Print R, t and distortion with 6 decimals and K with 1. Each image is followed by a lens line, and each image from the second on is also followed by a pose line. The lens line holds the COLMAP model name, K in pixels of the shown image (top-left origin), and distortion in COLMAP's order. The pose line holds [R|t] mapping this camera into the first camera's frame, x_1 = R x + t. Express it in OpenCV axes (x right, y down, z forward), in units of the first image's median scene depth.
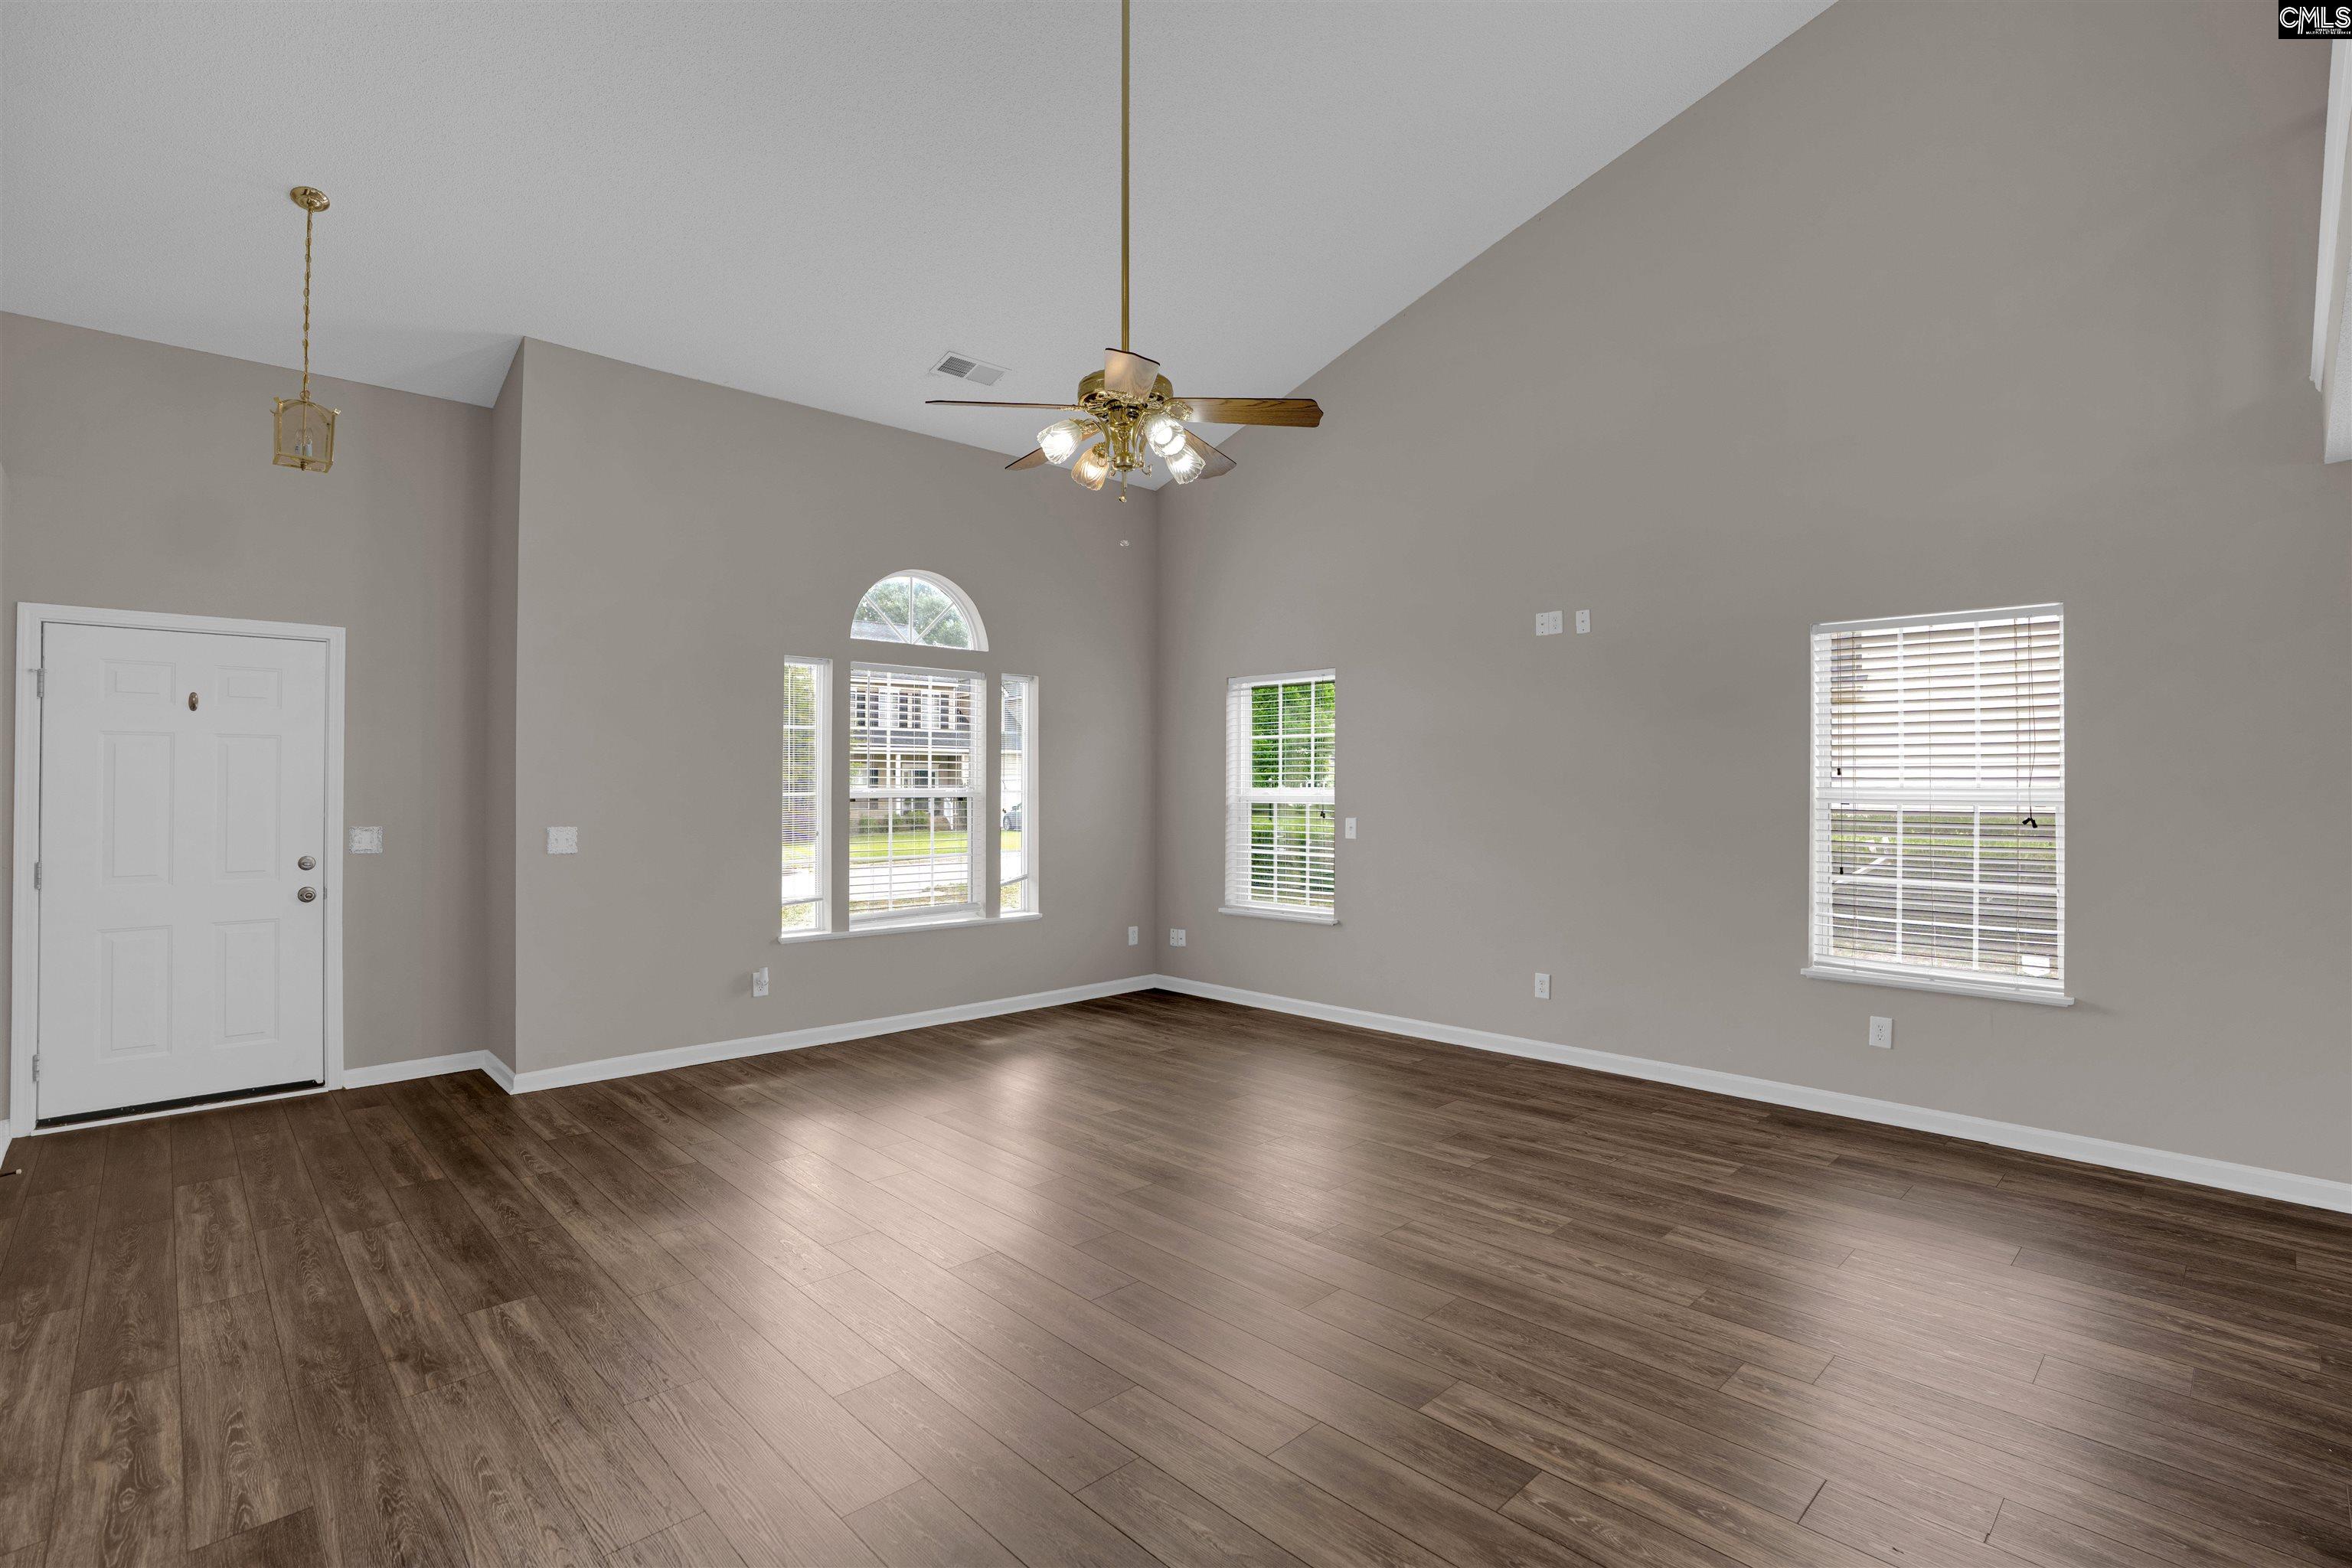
lens RADIAL K [[1093.0, 0, 1184.0], [0, 1093.0, 797.4], [0, 0, 1]] dist [-0.047750, 0.001198]
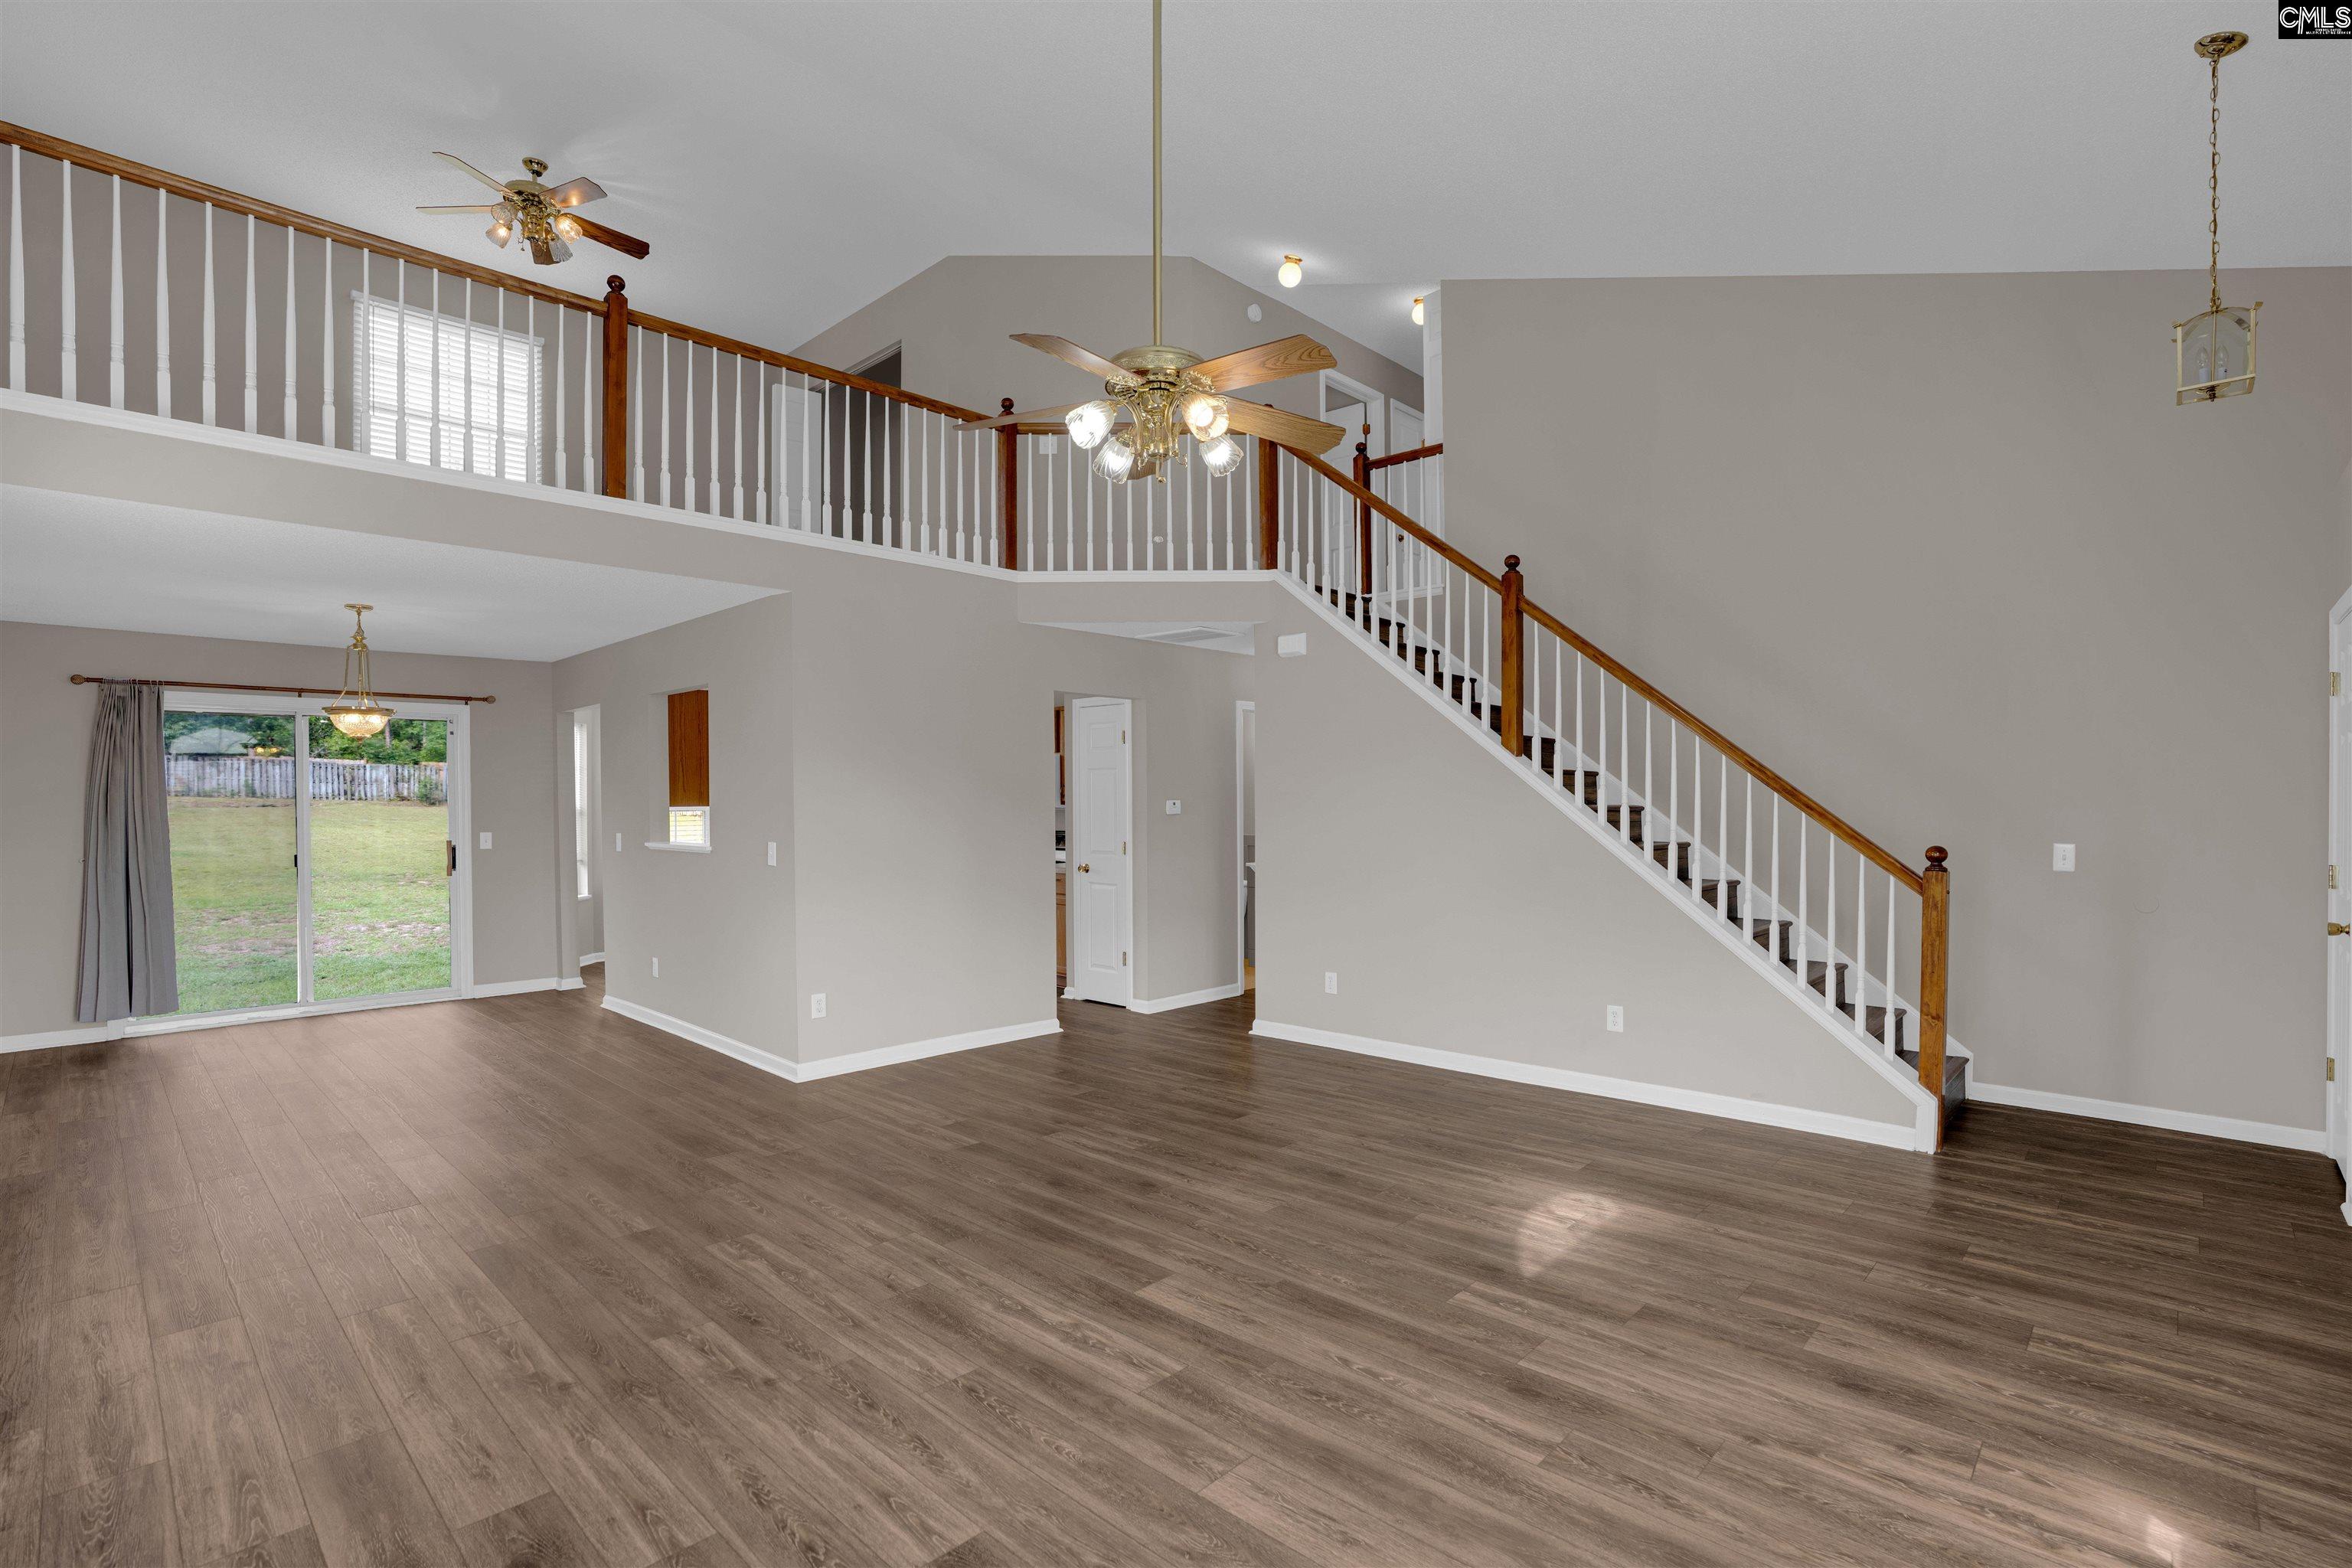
lens RADIAL K [[1093.0, 0, 1184.0], [0, 1093.0, 797.4], [0, 0, 1]] dist [-0.047750, 0.001198]
pose [[-0.999111, 0.003035, -0.042052, -0.032643], [0.002705, 0.999965, 0.007901, -0.024310], [0.042074, 0.007780, -0.999084, 1.832458]]
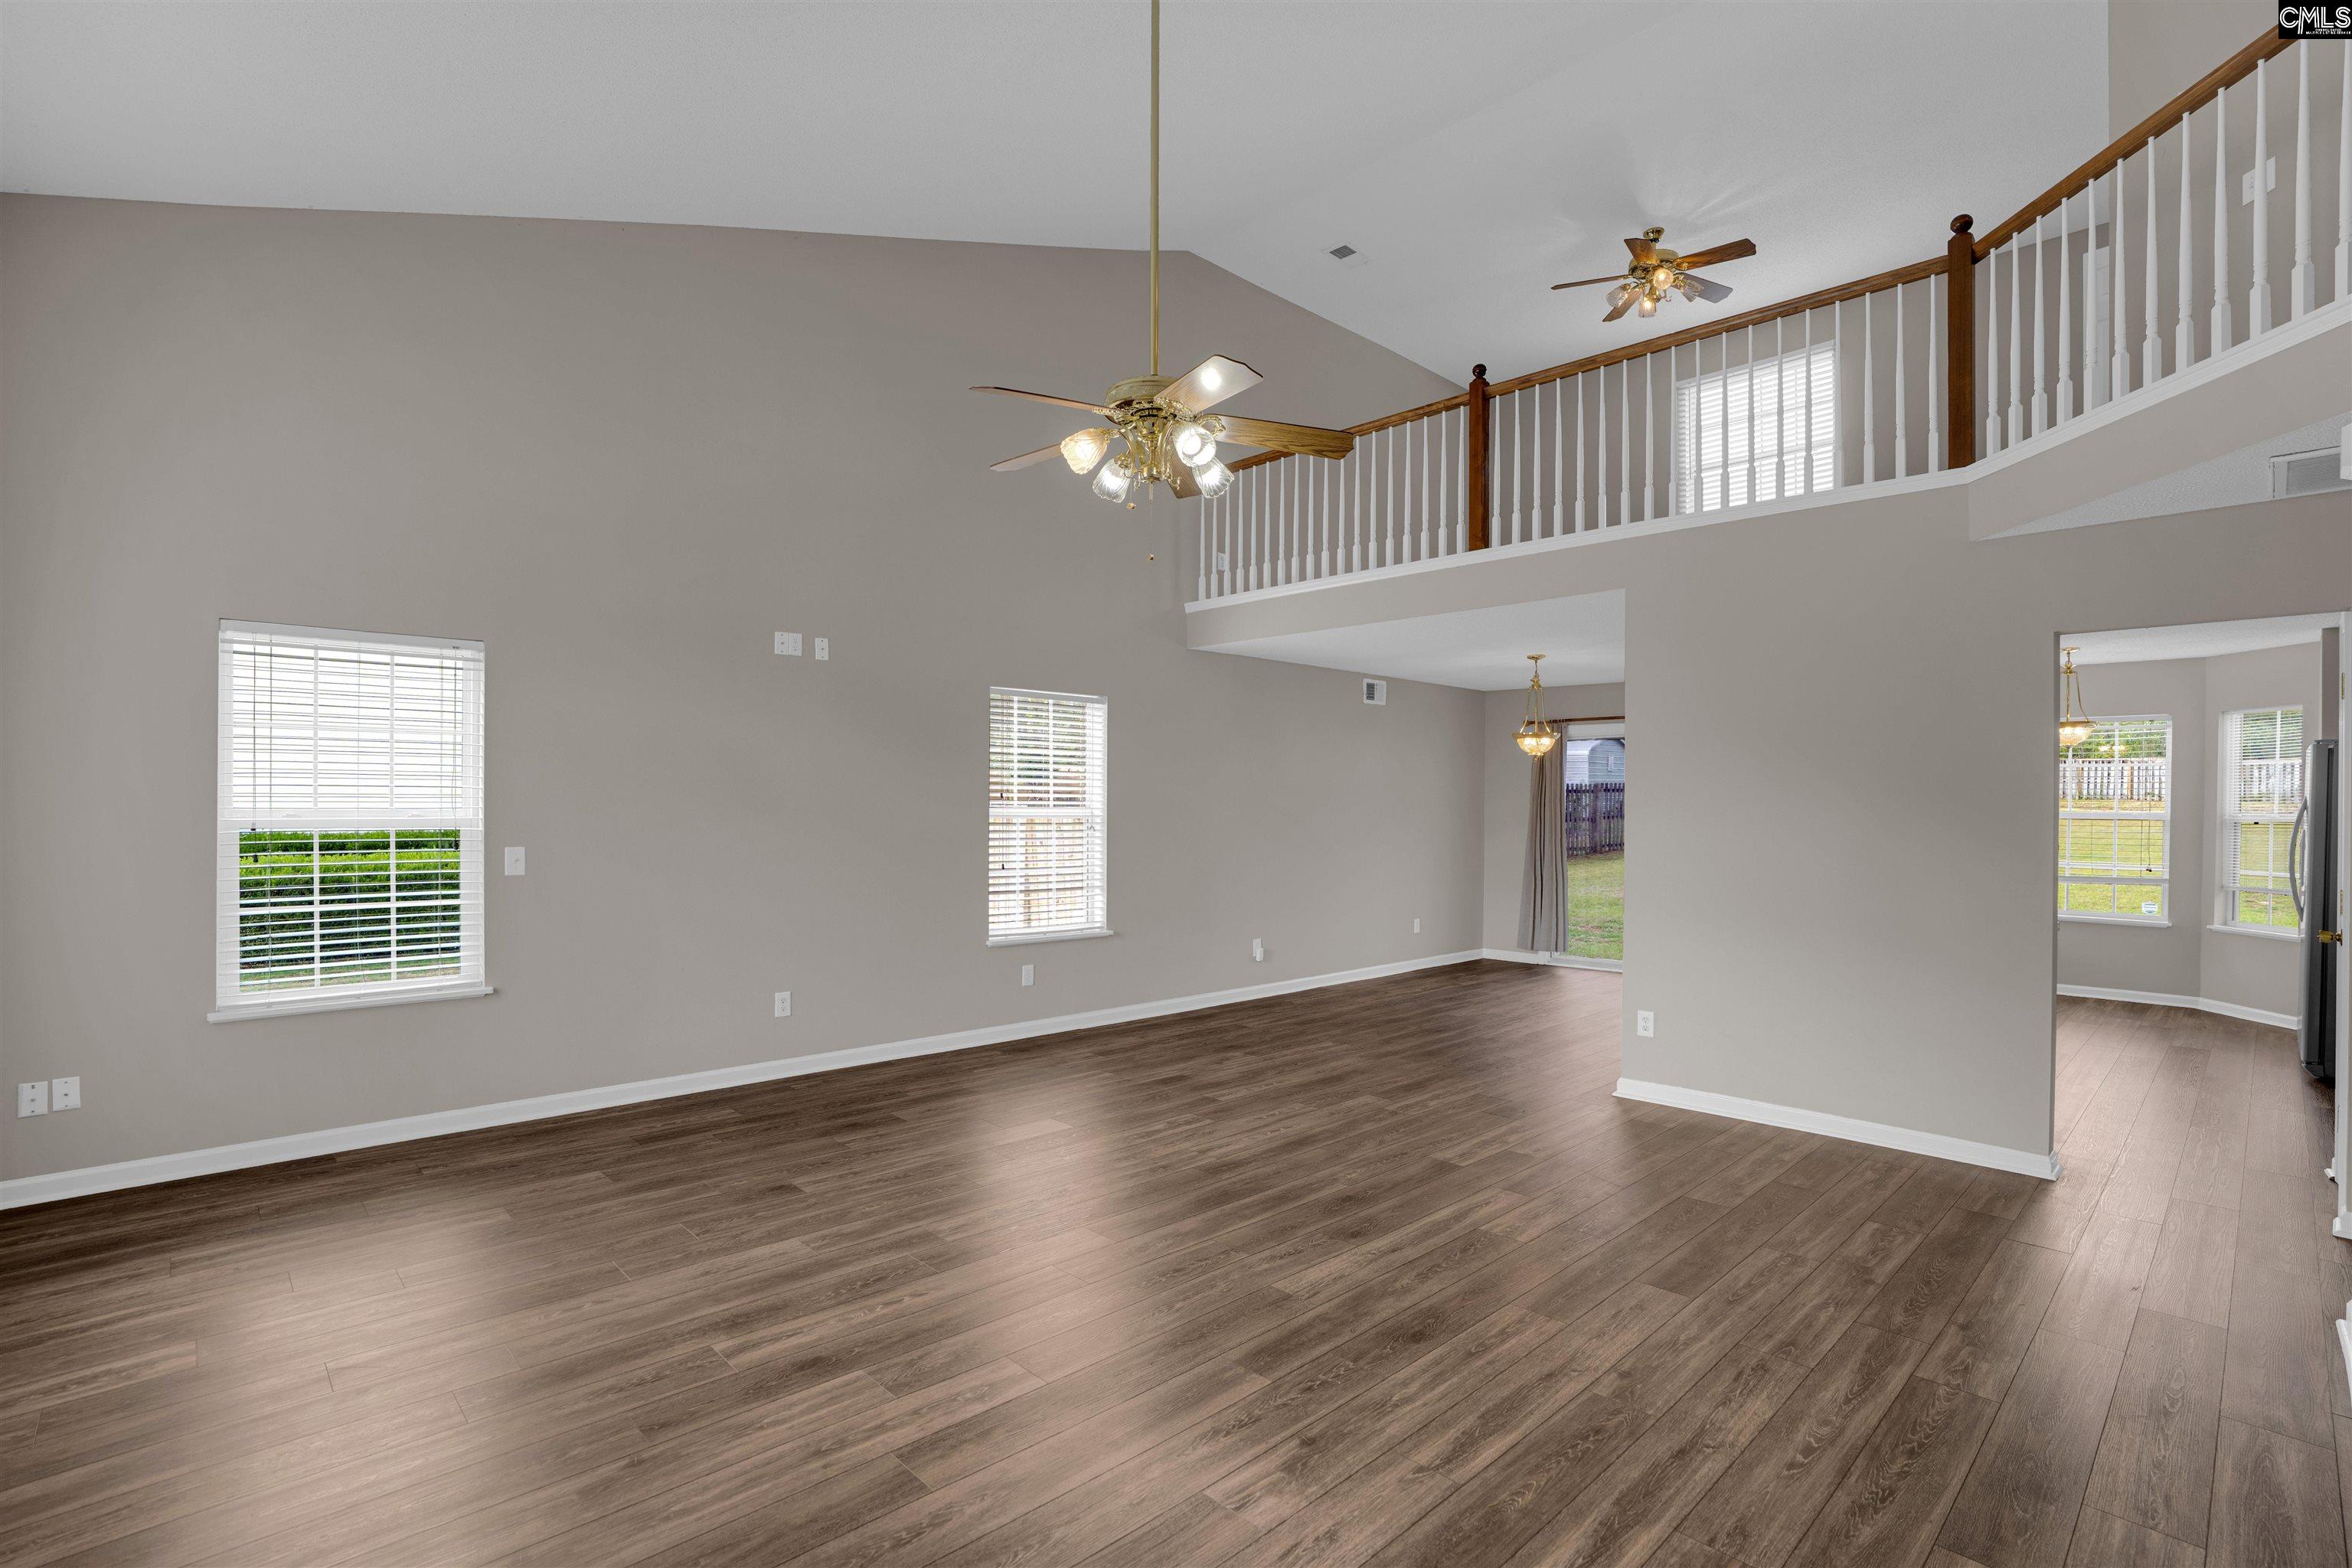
lens RADIAL K [[1096.2, 0, 1186.9], [0, 1096.2, 811.2], [0, 0, 1]] dist [-0.053557, 0.000768]
pose [[0.000873, -0.006682, 0.999977, -0.983167], [0.005008, 0.999965, 0.006678, -0.013986], [-0.999987, 0.005002, 0.000906, 0.918855]]
